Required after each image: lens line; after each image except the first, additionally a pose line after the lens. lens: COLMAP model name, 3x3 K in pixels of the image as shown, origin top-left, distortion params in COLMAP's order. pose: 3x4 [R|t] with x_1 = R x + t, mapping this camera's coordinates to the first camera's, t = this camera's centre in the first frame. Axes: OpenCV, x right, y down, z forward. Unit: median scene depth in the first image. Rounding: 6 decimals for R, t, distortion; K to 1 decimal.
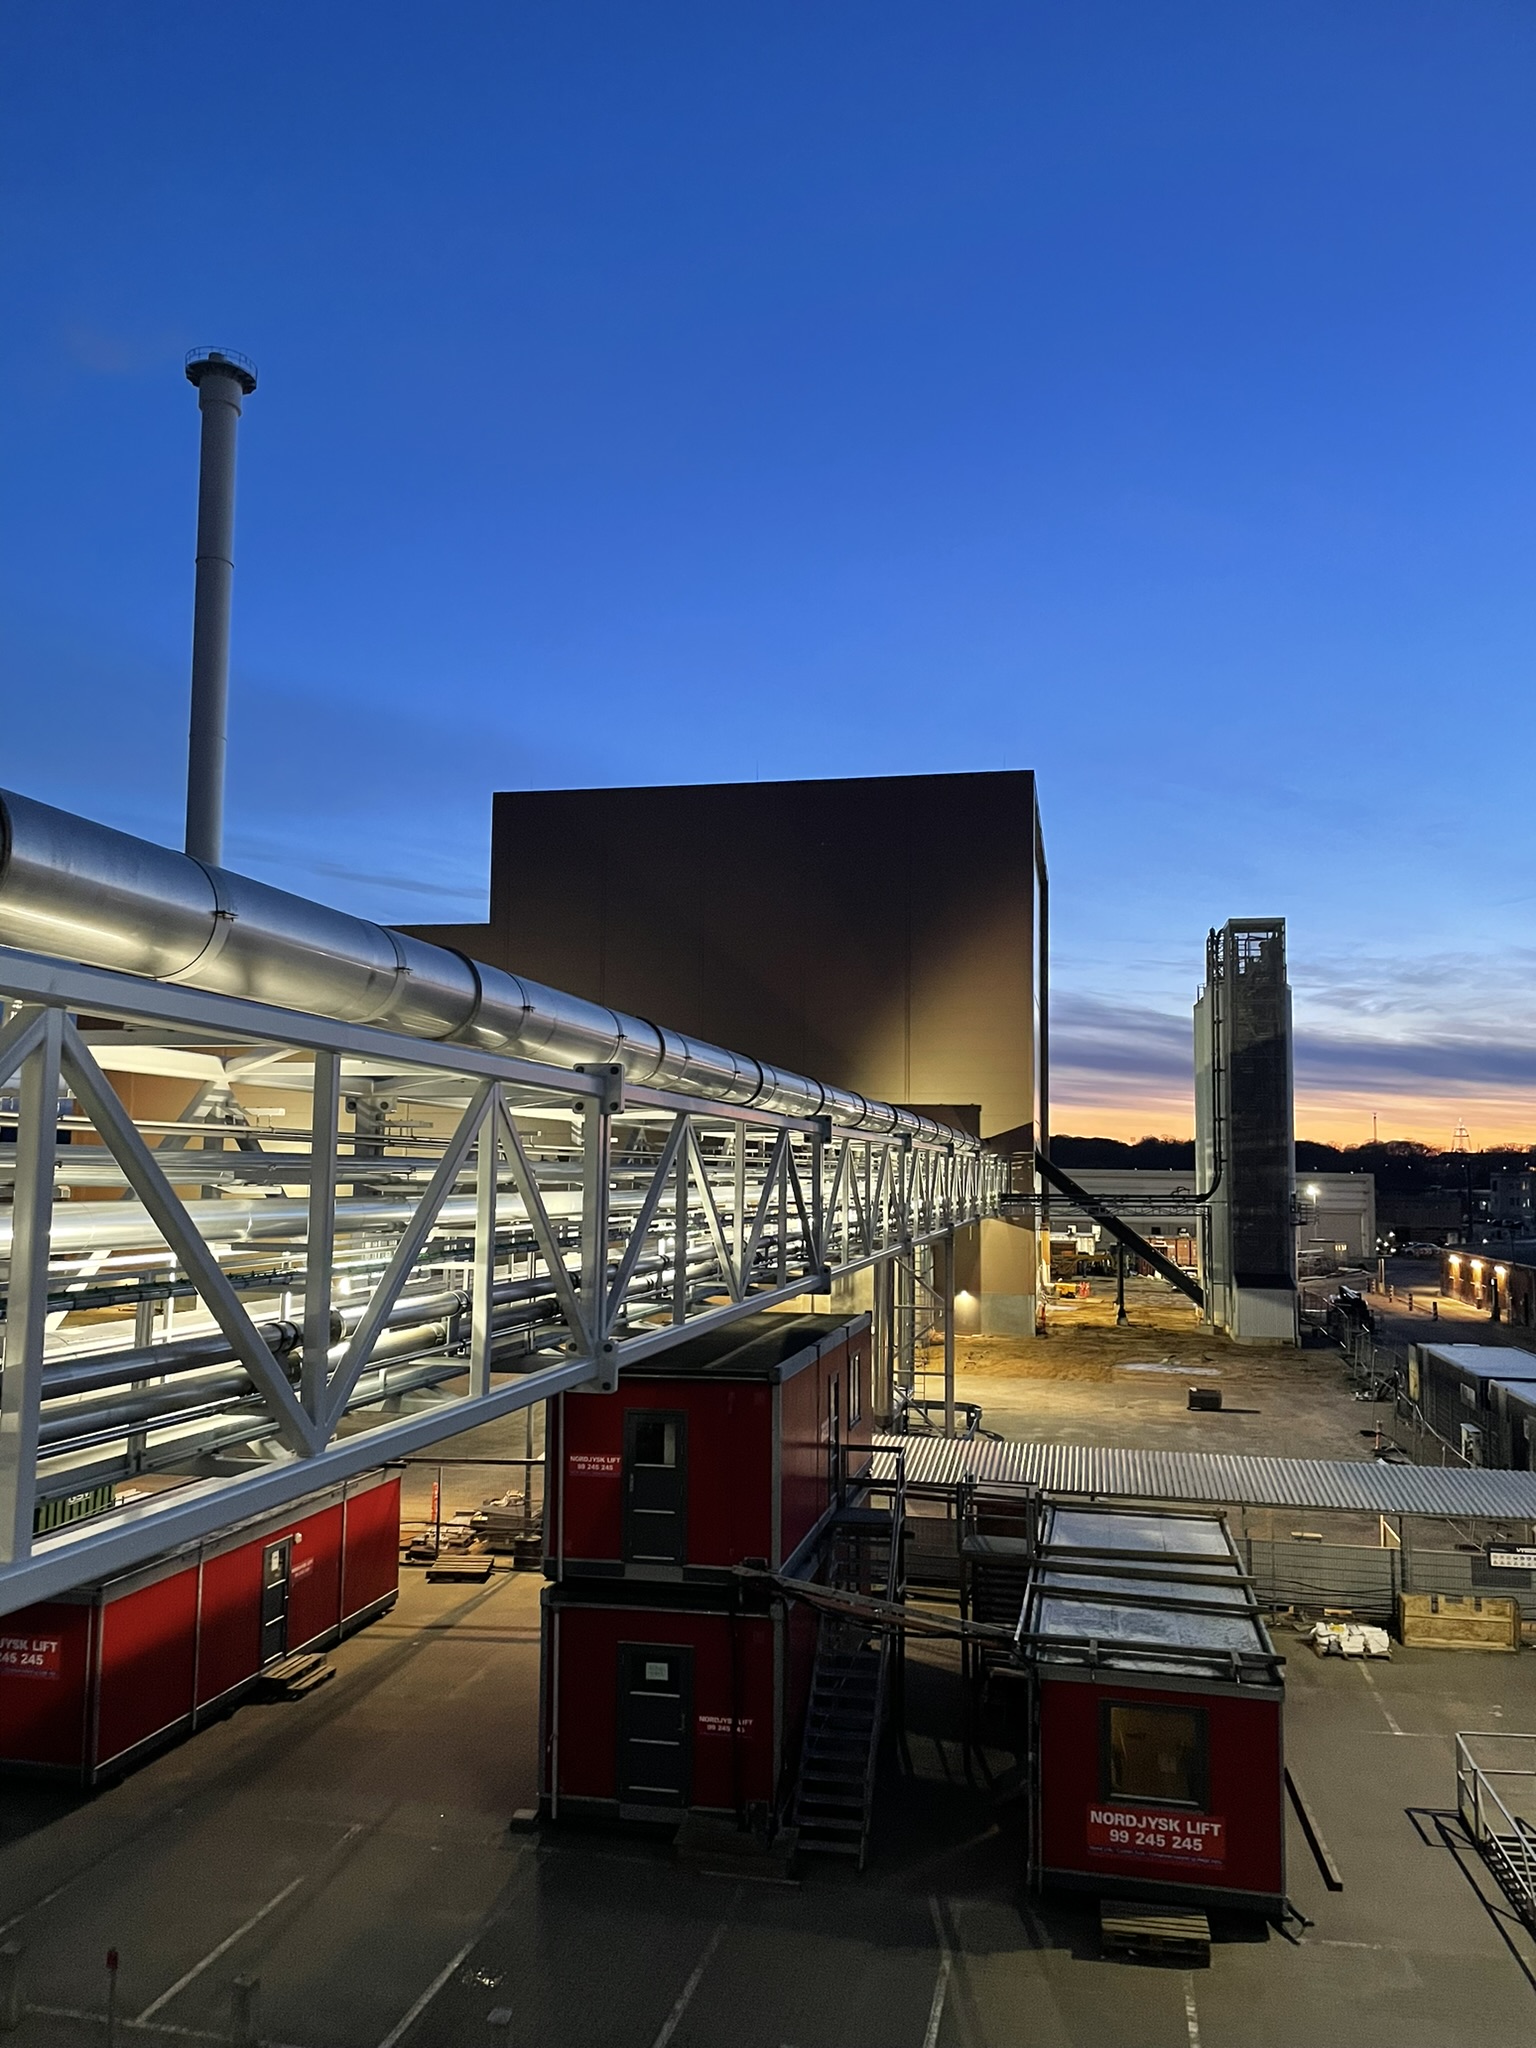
lens RADIAL K [[1524.5, 0, 734.3], [0, 1524.5, 1061.0], [0, 0, 1]] dist [0.096241, -0.126164]
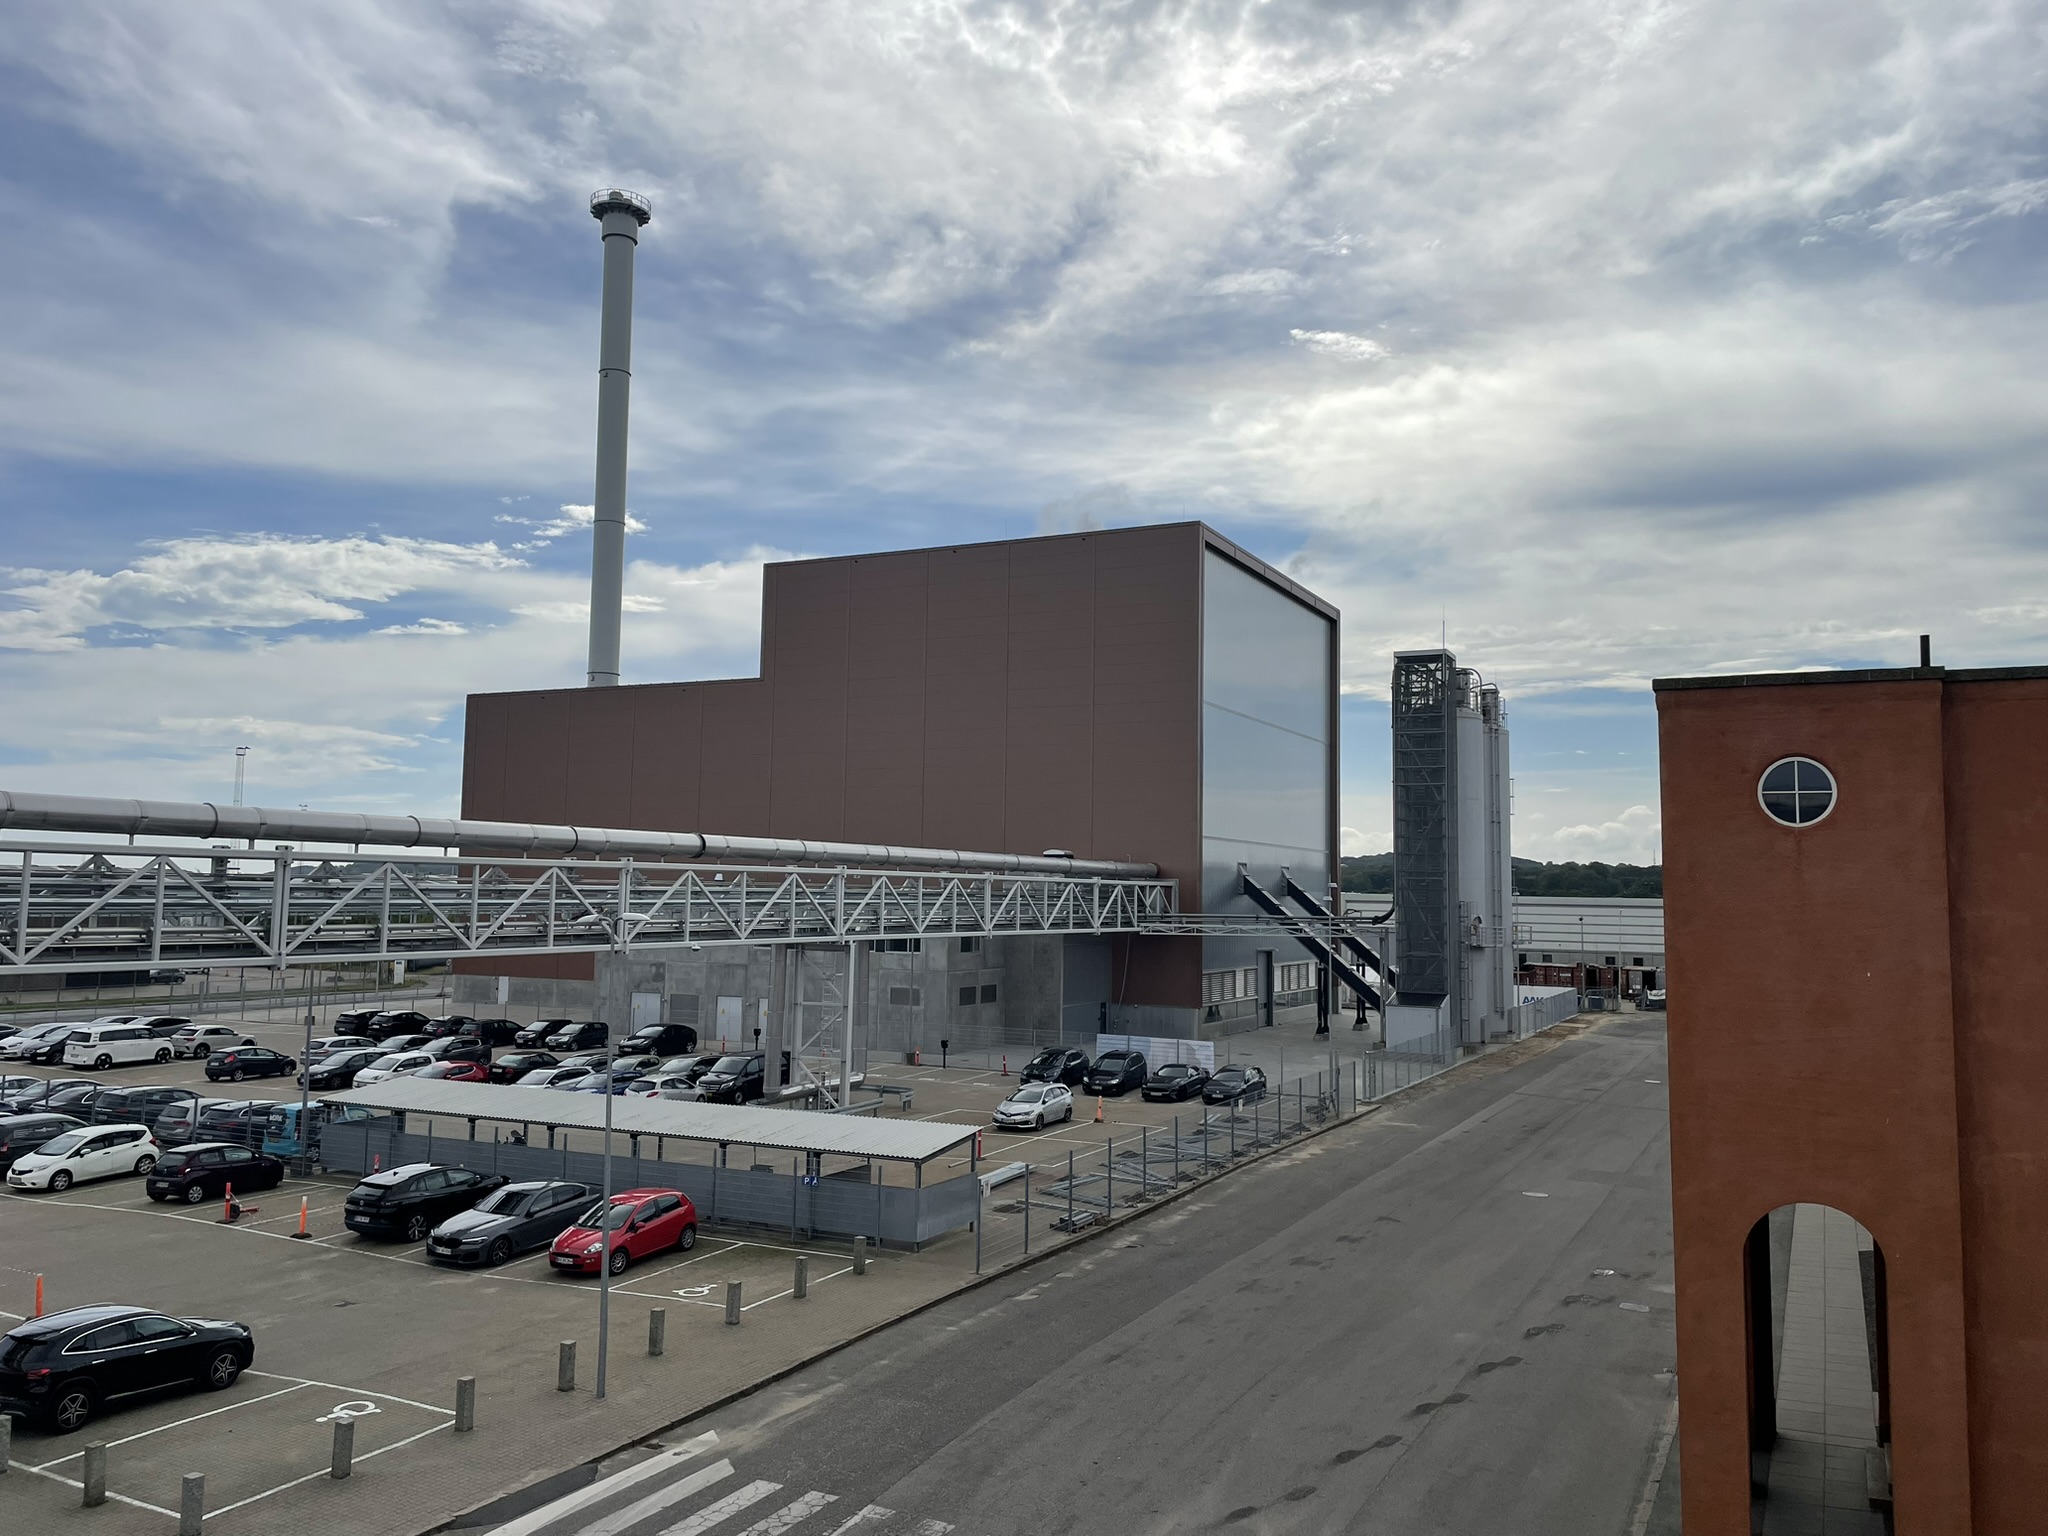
lens RADIAL K [[1524.5, 0, 1024.0], [0, 1524.5, 768.0], [0, 0, 1]] dist [0.096241, -0.126164]
pose [[0.969712, -0.018360, -0.243559, 0.301756], [0.014814, 0.999756, -0.016382, -0.000058], [0.243801, 0.012278, 0.969748, -0.063161]]
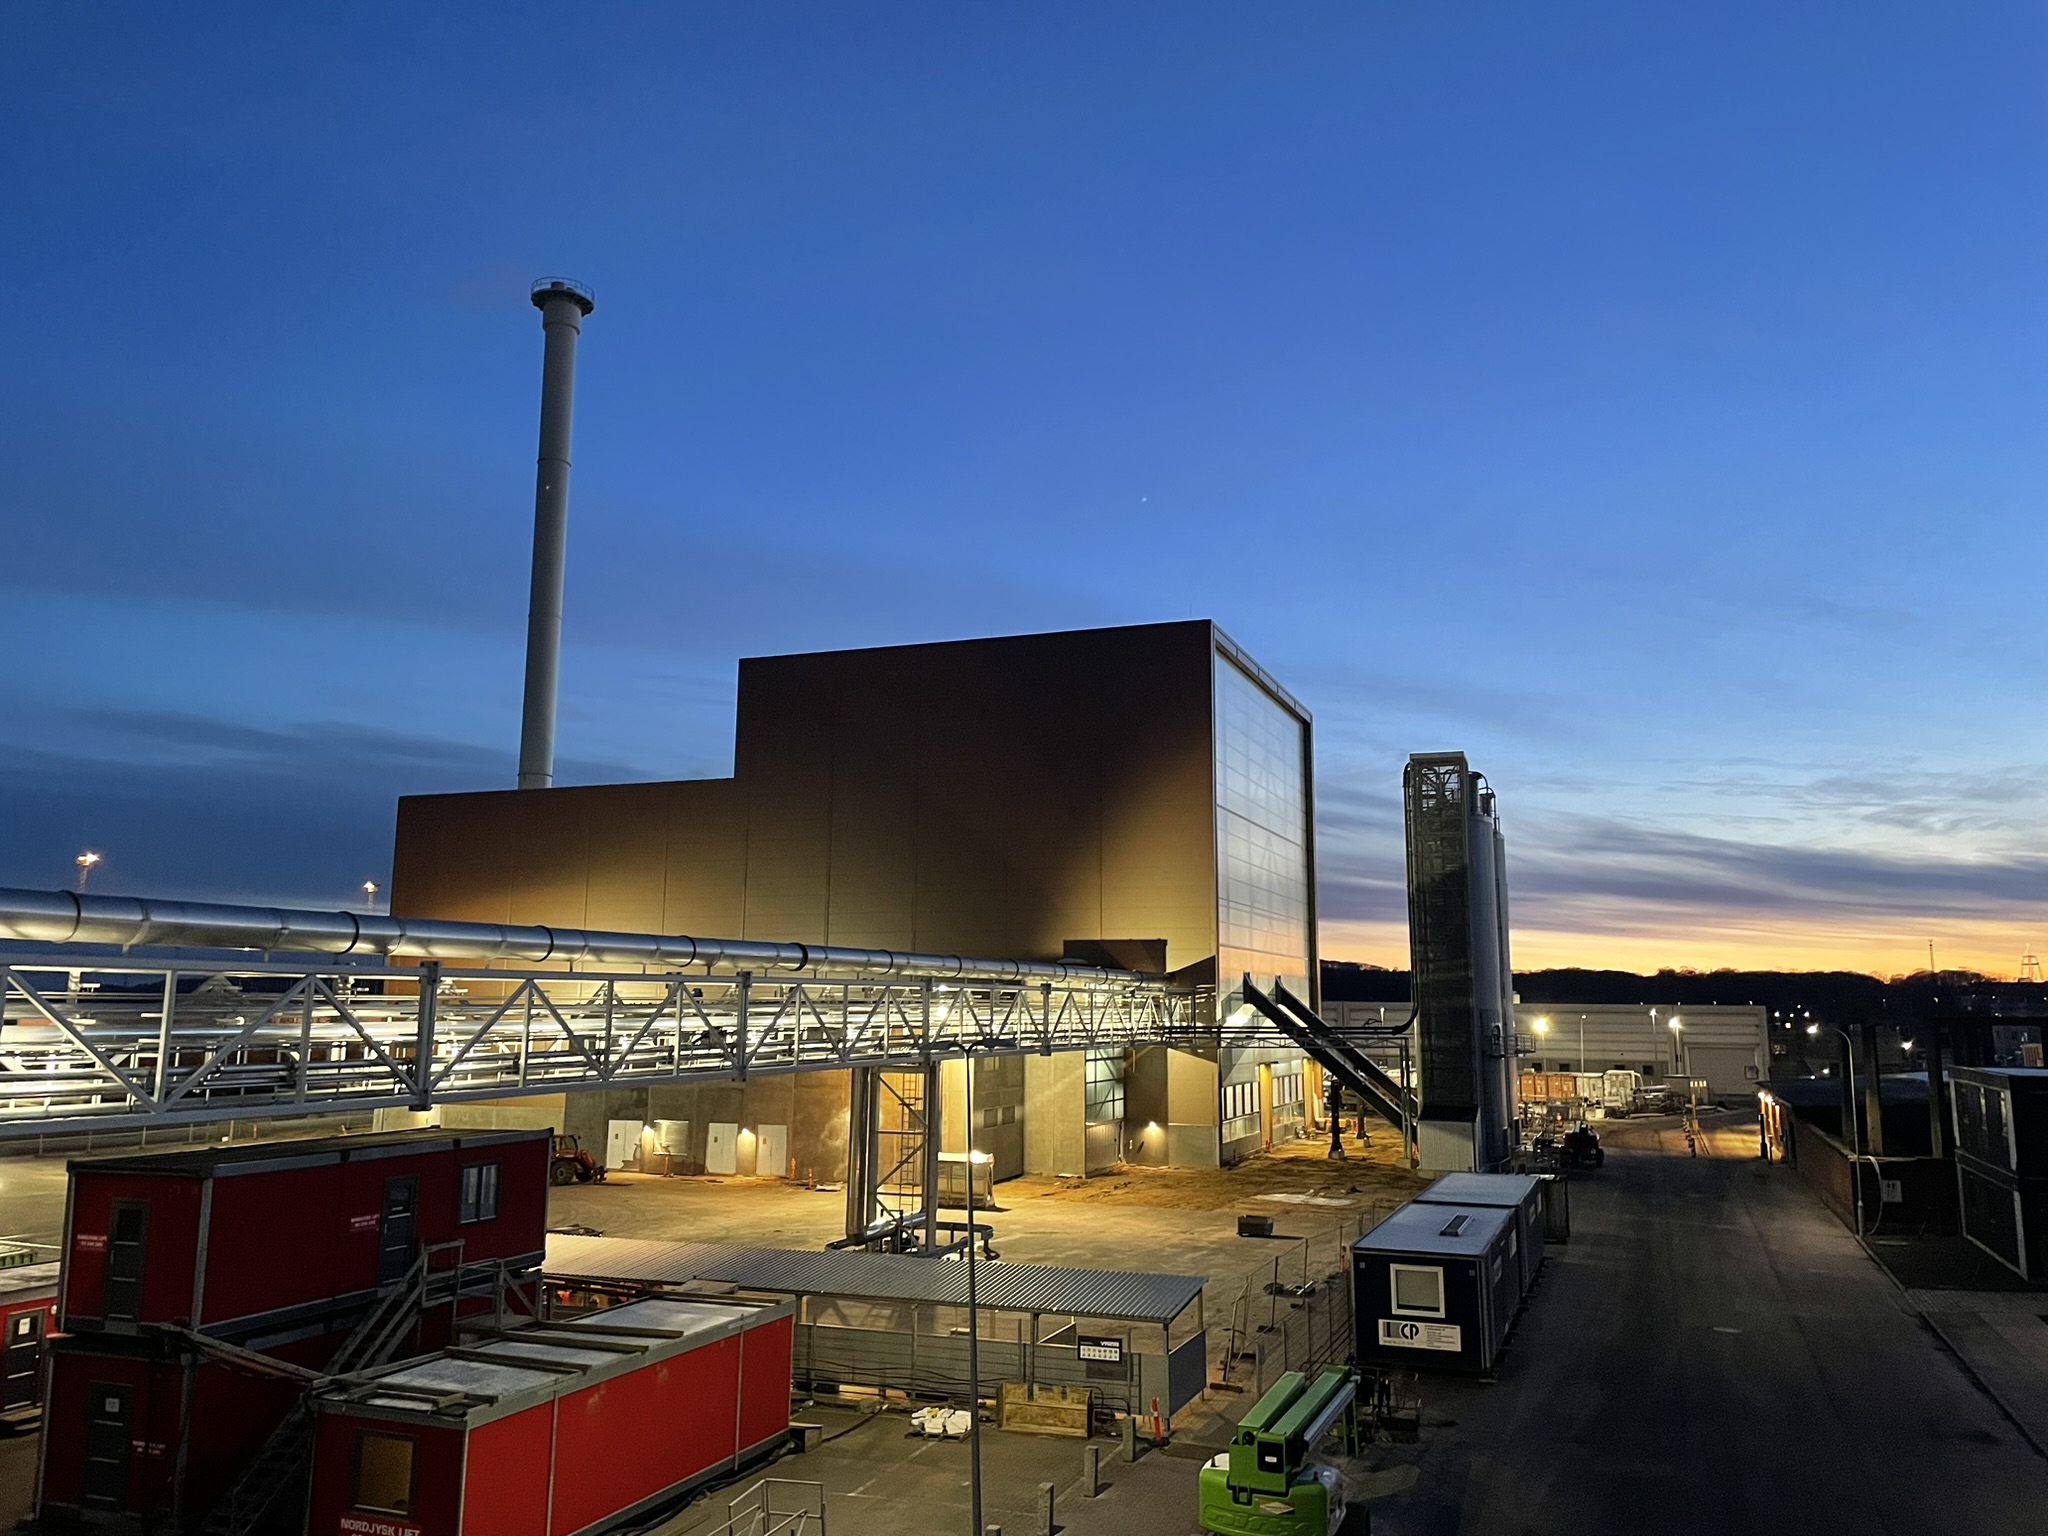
lens RADIAL K [[1524.5, 0, 1024.0], [0, 1524.5, 768.0], [0, 0, 1]] dist [0.096241, -0.126164]
pose [[0.989112, -0.030272, -0.144018, 0.195581], [0.018153, 0.996238, -0.084734, -0.001033], [0.146041, 0.081198, 0.985941, -0.041483]]
